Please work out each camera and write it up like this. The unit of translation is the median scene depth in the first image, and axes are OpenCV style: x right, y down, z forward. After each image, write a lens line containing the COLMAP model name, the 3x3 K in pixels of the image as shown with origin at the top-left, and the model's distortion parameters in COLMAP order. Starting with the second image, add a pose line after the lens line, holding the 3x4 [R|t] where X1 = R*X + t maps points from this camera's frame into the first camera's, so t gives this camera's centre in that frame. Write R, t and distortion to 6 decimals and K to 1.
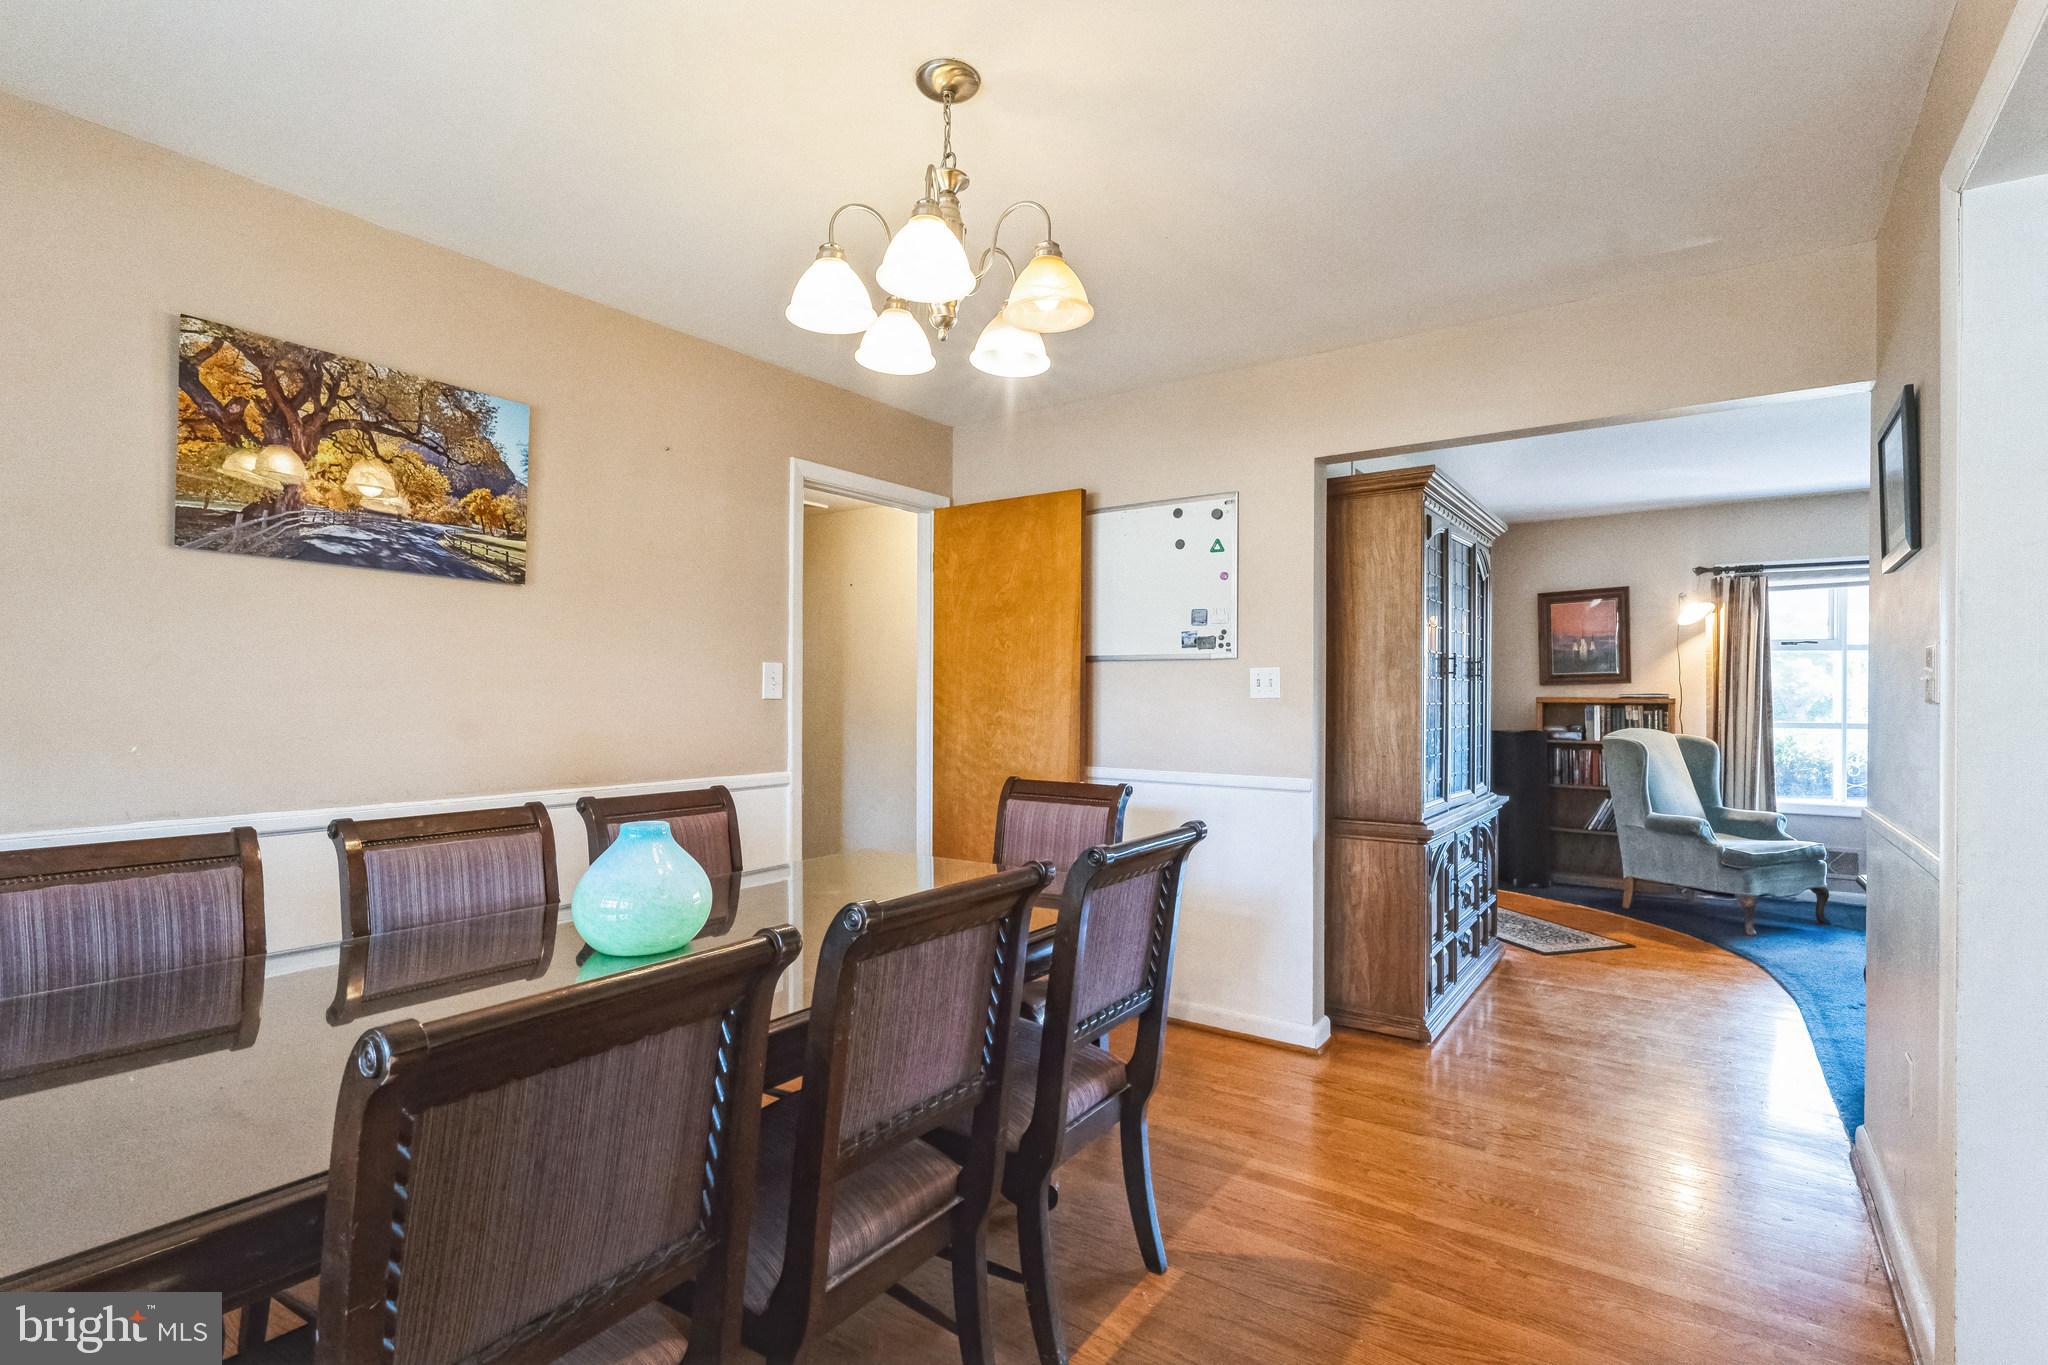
lens RADIAL K [[957.1, 0, 1022.7], [0, 957.1, 695.2], [0, 0, 1]] dist [0.002884, 0.001449]
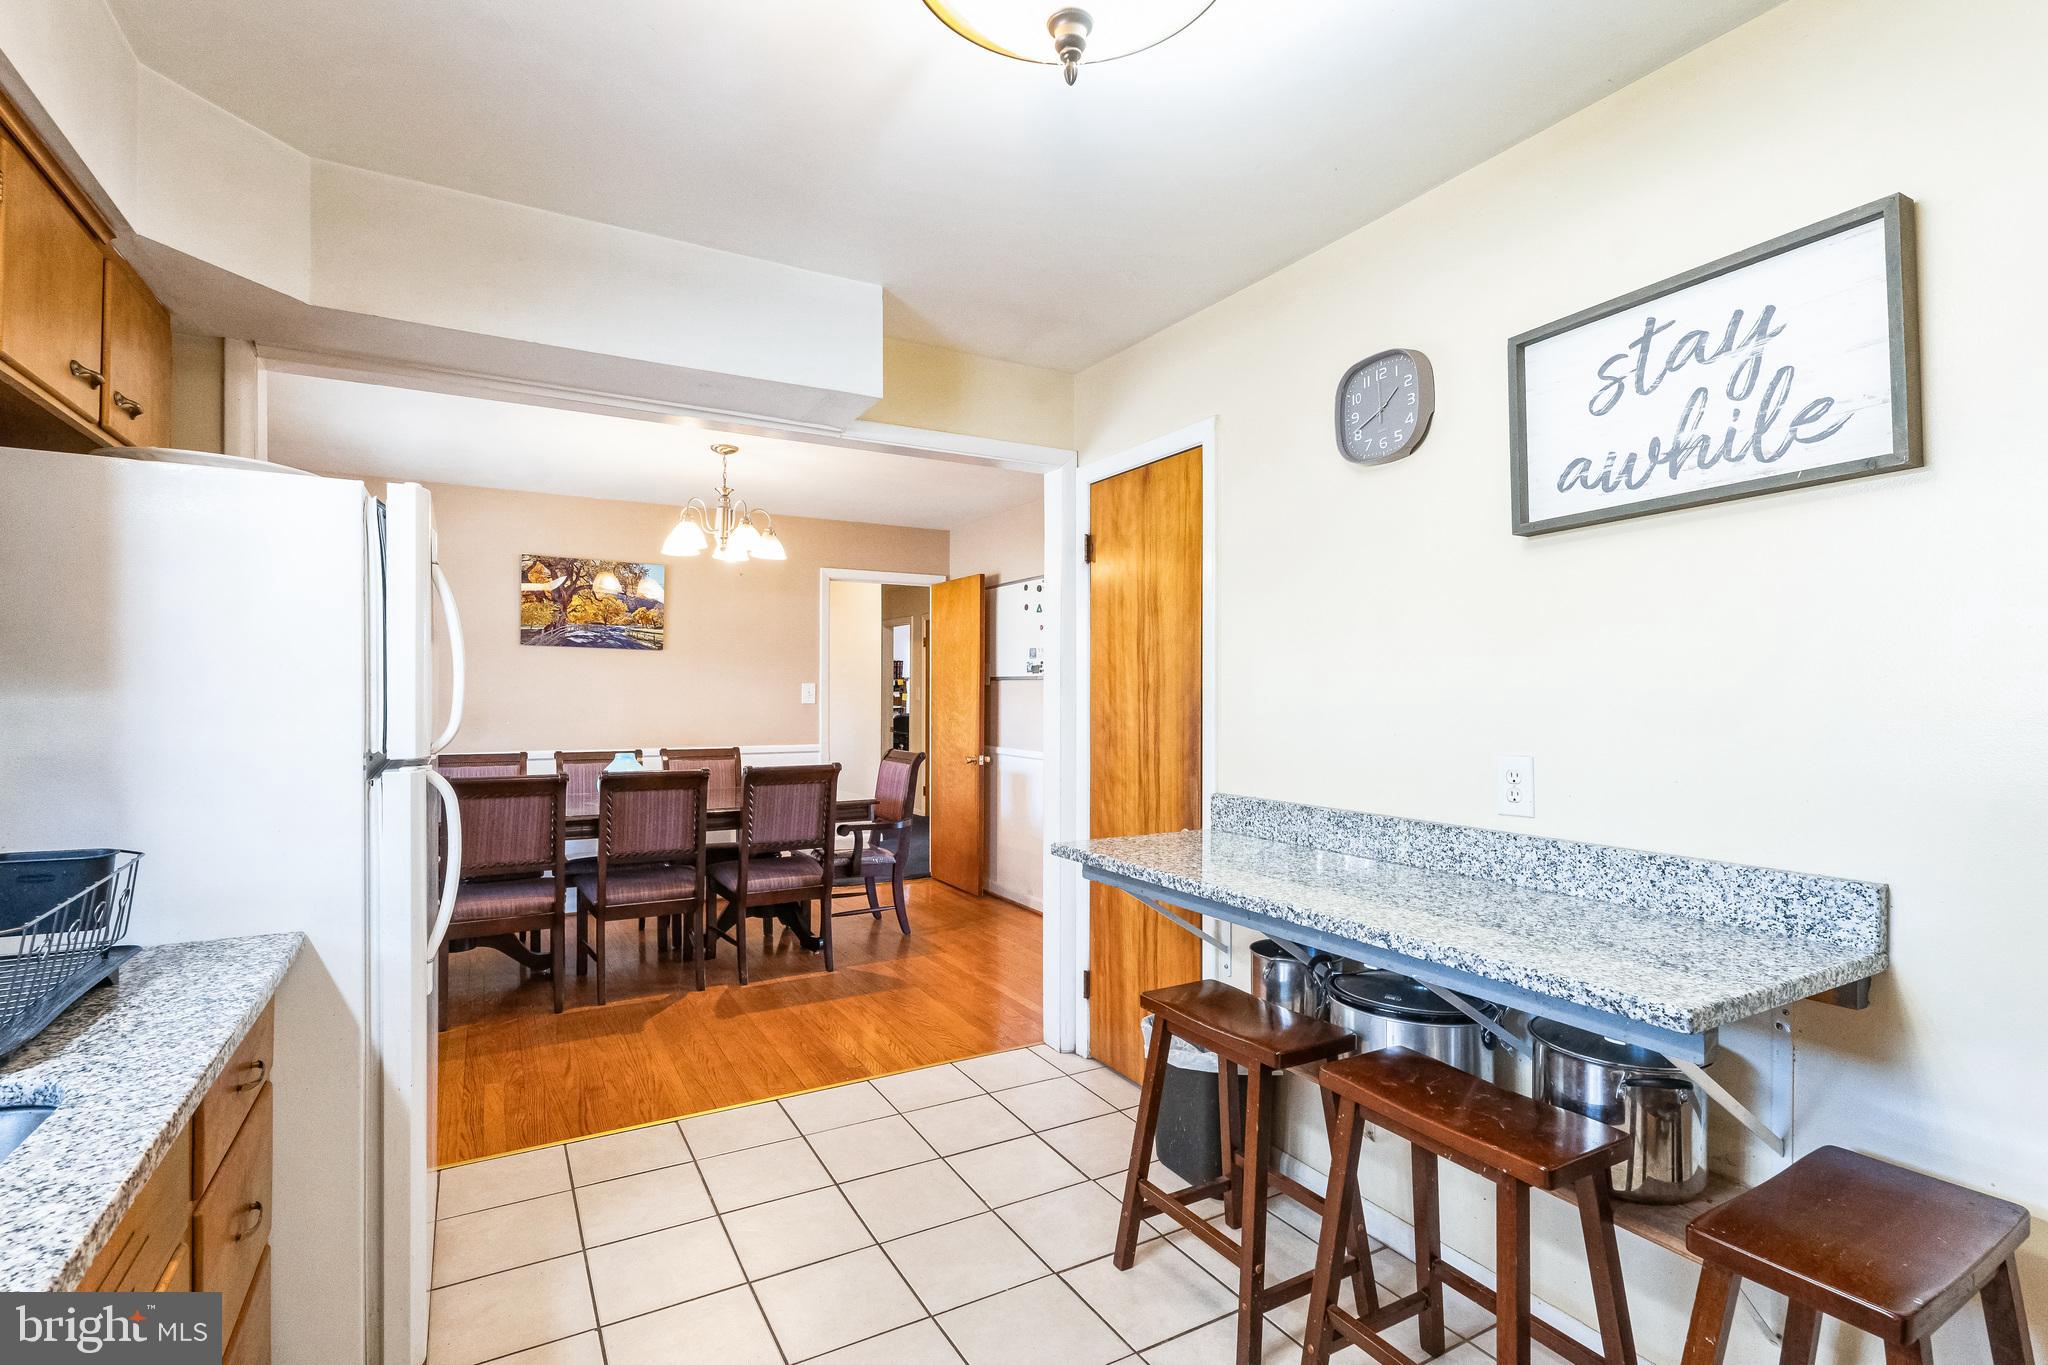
lens RADIAL K [[957.1, 0, 1025.6], [0, 957.1, 684.8], [0, 0, 1]] dist [0.002884, 0.001449]
pose [[0.908684, -0.004904, -0.417456, 1.123466], [0.000595, 0.999945, -0.010450, -0.016523], [0.417484, 0.009247, 0.908637, -0.605279]]
